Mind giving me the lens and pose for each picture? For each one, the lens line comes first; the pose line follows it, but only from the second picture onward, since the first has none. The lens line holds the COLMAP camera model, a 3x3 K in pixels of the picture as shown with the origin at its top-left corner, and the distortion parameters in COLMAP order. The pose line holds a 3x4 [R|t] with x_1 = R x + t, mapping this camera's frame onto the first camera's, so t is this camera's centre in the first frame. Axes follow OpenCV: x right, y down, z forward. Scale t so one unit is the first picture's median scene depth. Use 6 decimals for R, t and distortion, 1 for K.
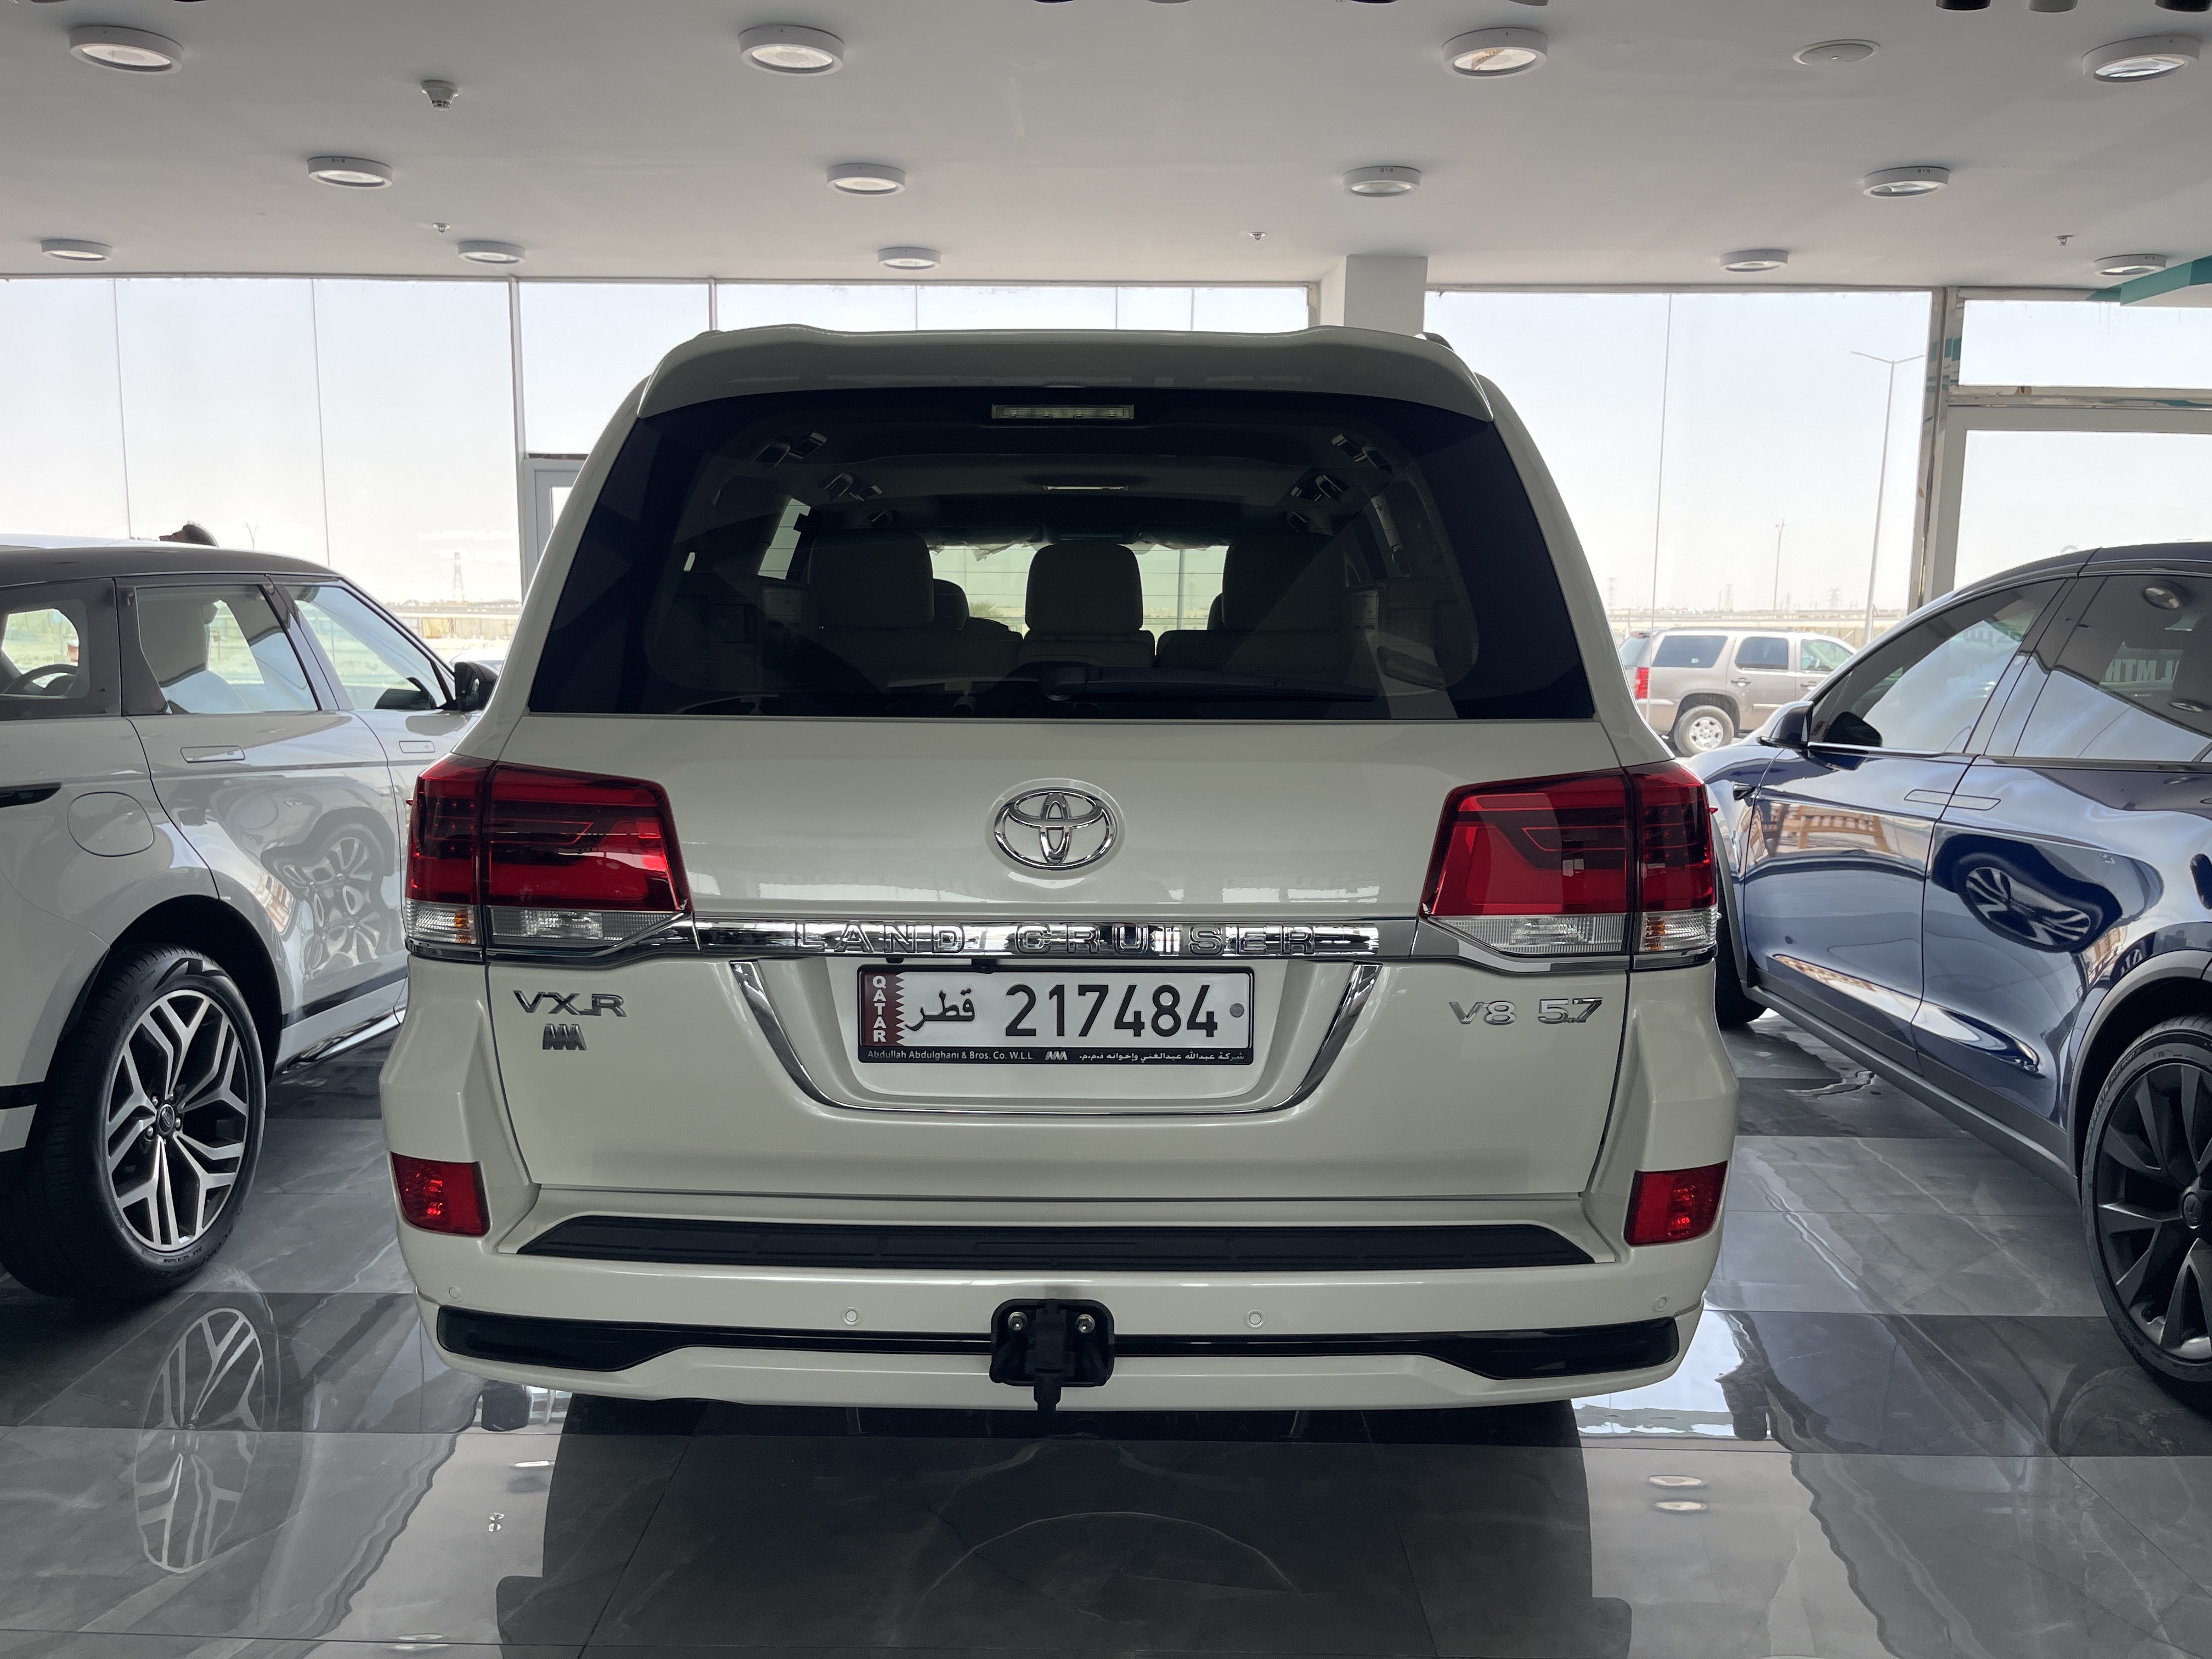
lens RADIAL K [[1669.2, 0, 1106.0], [0, 1669.2, 829.5], [0, 0, 1]] dist [0.091625, -0.130013]
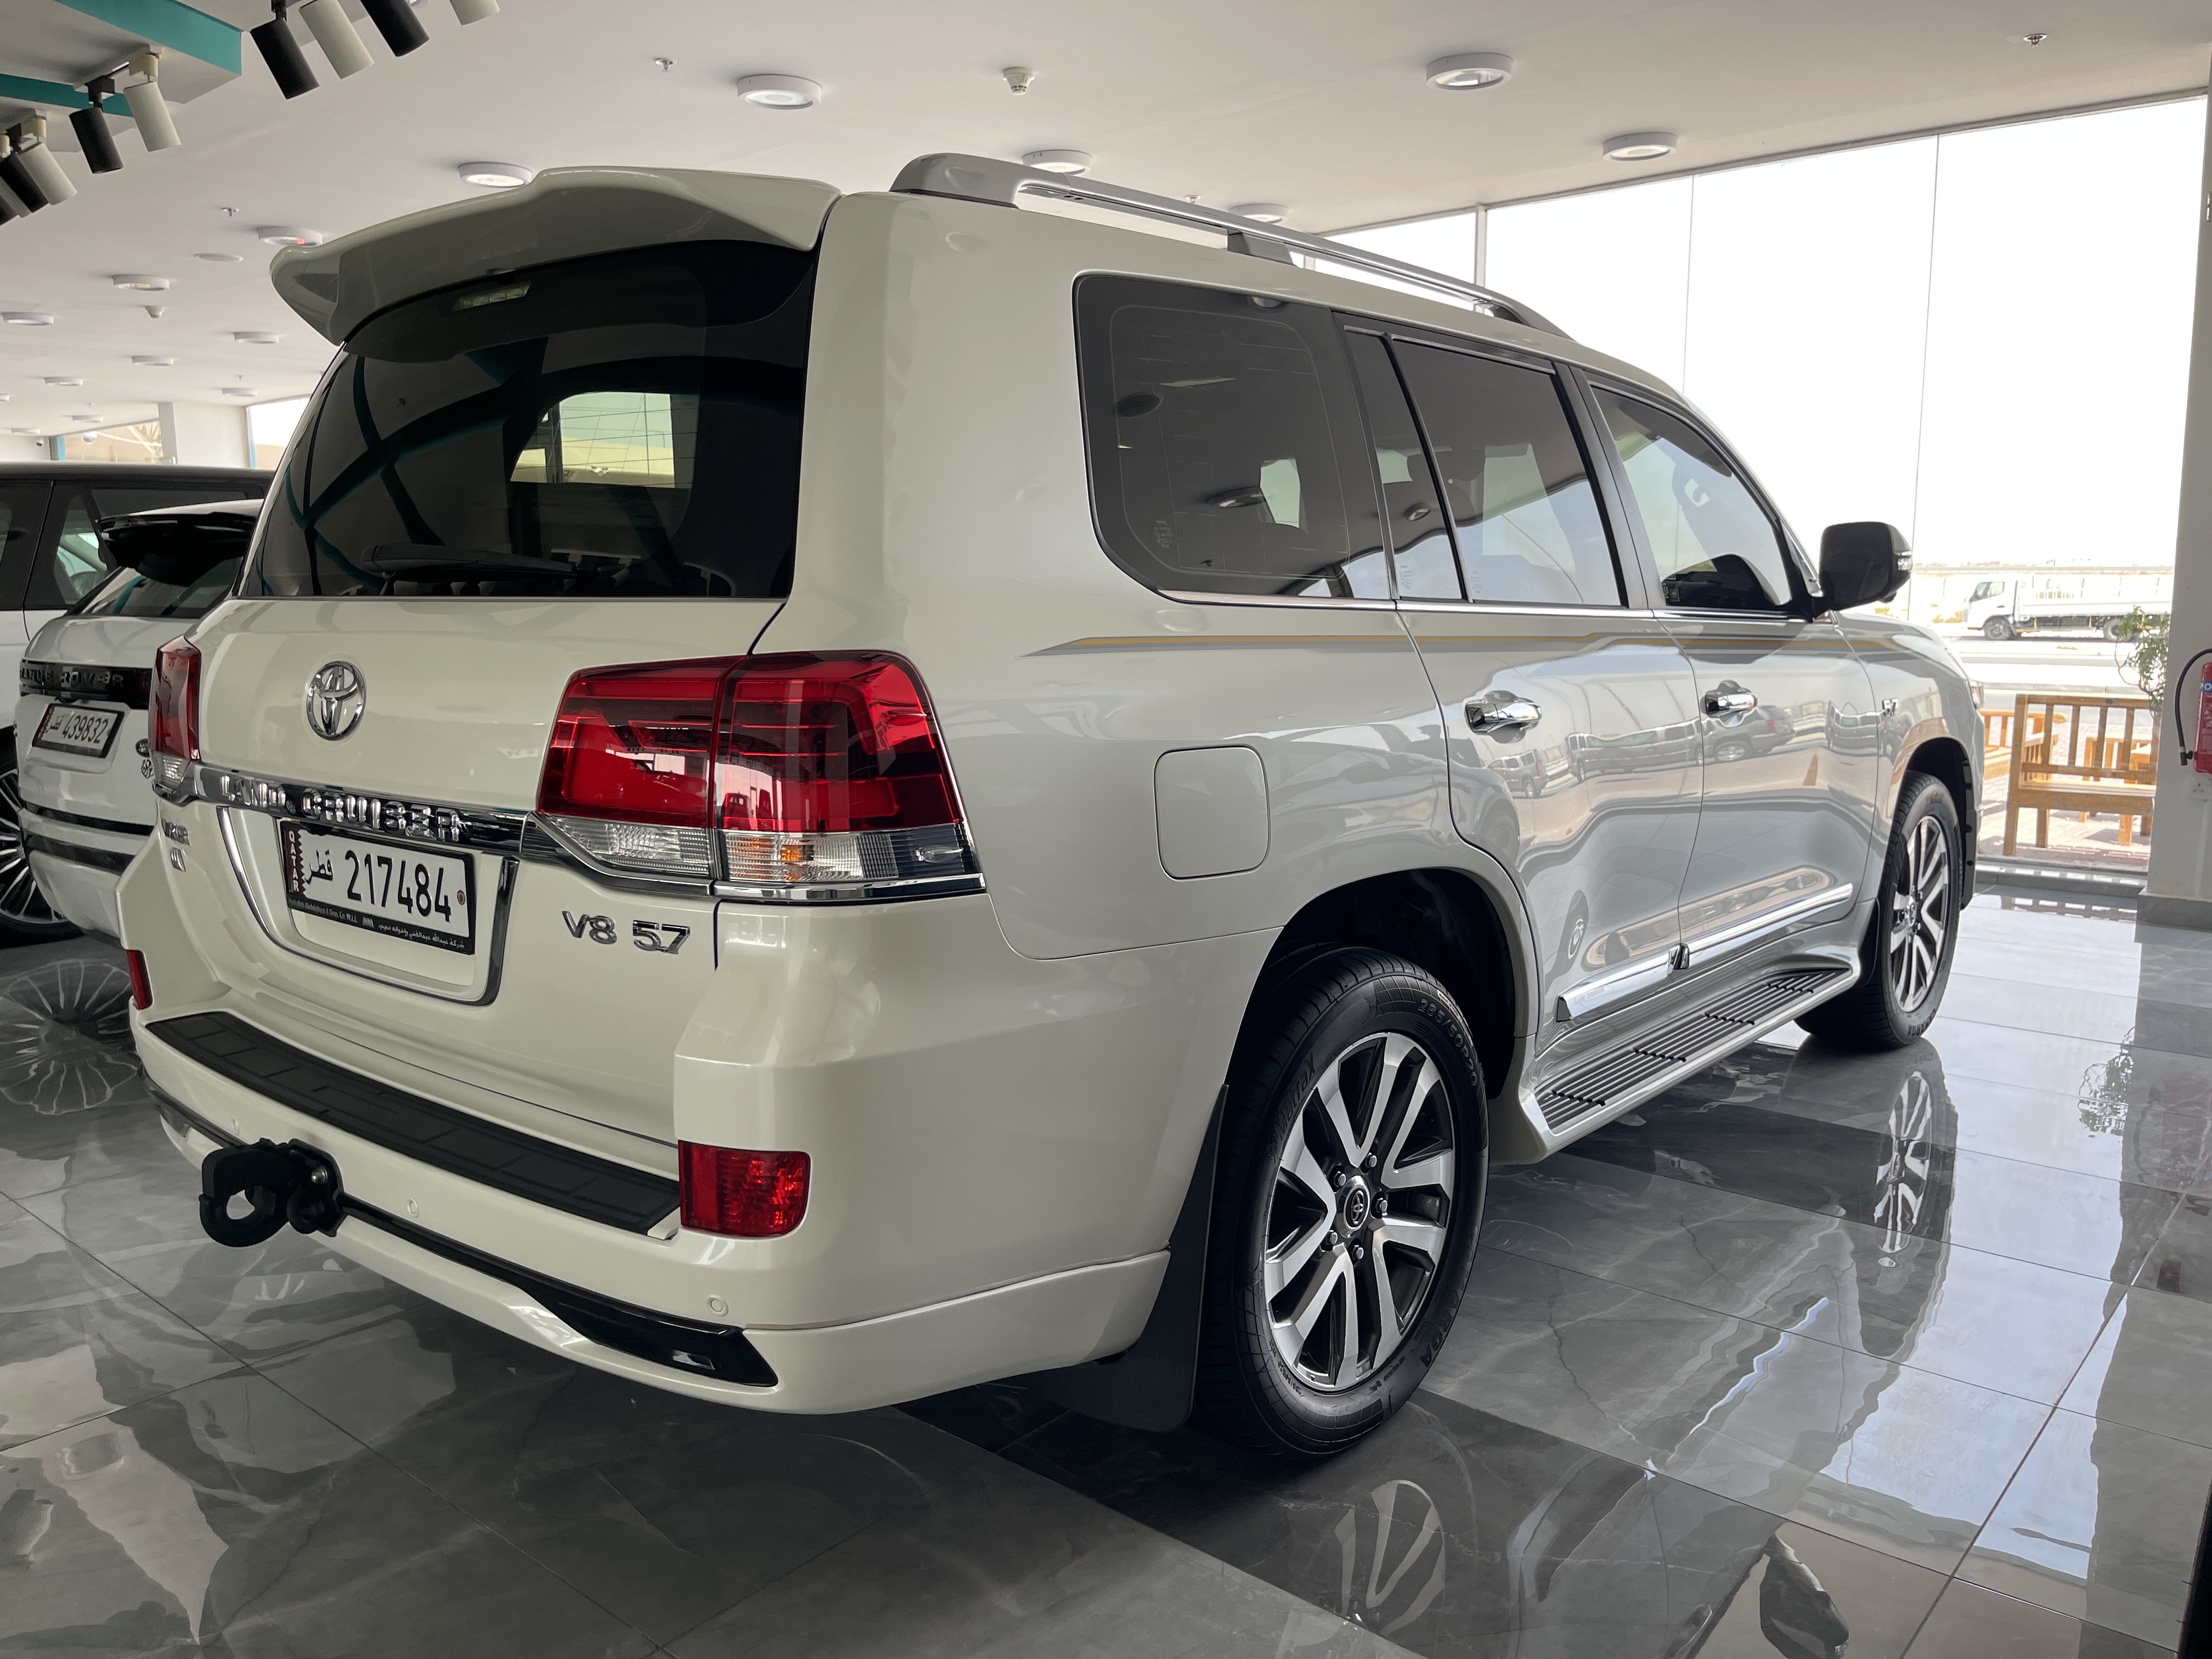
lens RADIAL K [[1669.2, 0, 1106.0], [0, 1669.2, 829.5], [0, 0, 1]] dist [0.091625, -0.130013]
pose [[0.760091, 0.082479, -0.644561, 0.986419], [-0.070000, 0.996533, 0.044971, -0.000733], [0.646035, 0.010937, 0.763229, 0.496518]]
